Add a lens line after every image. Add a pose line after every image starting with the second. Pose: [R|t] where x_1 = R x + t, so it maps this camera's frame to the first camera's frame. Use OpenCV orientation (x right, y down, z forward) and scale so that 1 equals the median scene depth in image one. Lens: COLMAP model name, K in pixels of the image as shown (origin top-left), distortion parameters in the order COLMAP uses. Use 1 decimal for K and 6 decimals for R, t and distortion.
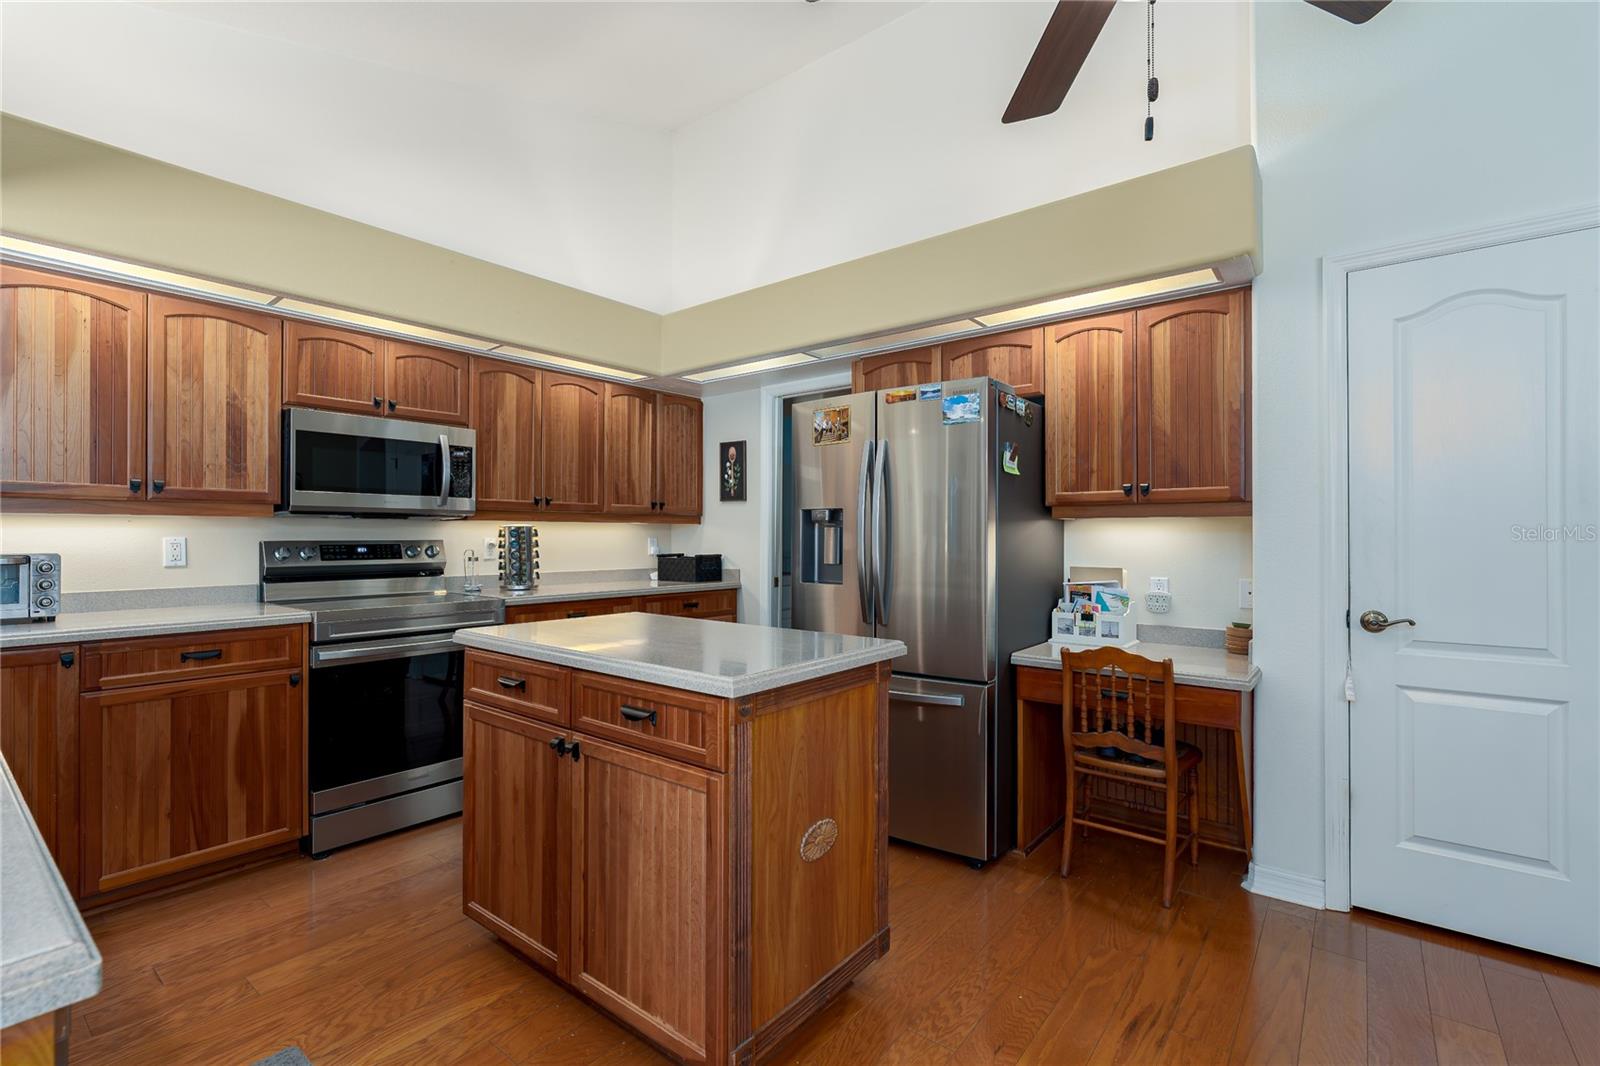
lens RADIAL K [[729.5, 0, 790.3], [0, 729.5, 533.9], [0, 0, 1]] dist [-0.007892, 0.003004]
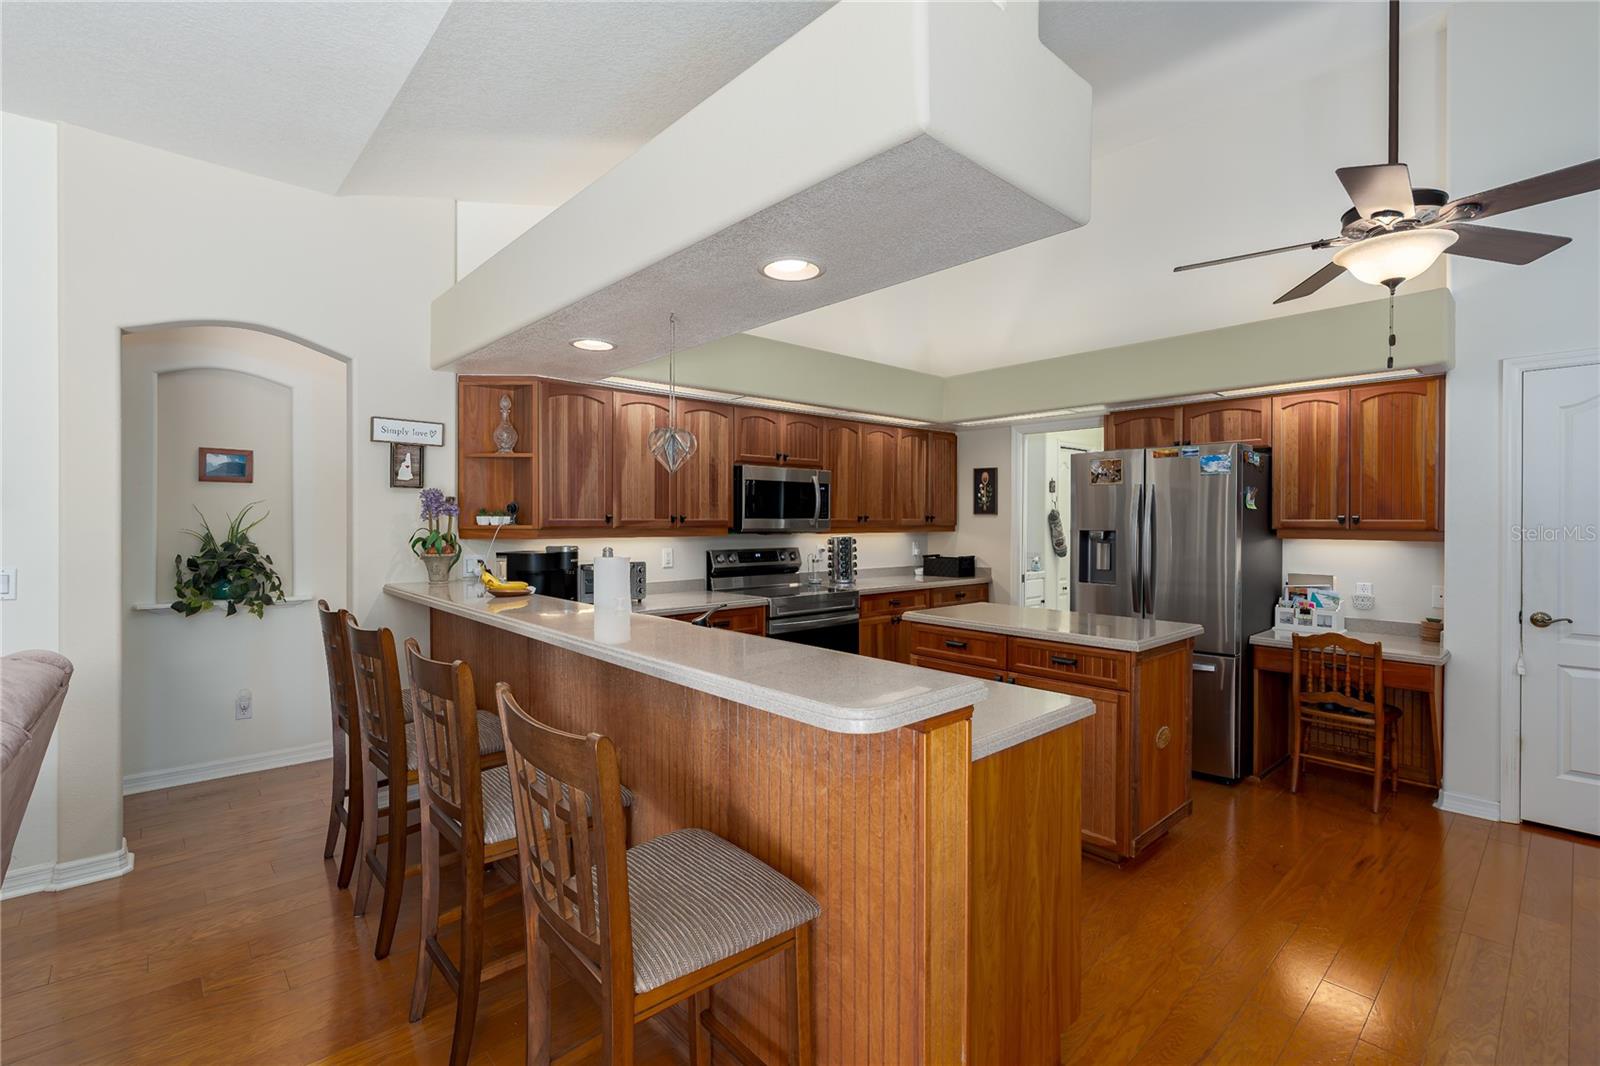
lens RADIAL K [[729.5, 0, 795.1], [0, 729.5, 525.8], [0, 0, 1]] dist [-0.007892, 0.003004]
pose [[0.987574, 0.002932, -0.157129, -0.339609], [-0.001305, 0.999944, 0.010460, -0.062283], [0.157151, -0.010125, 0.987523, -0.515750]]
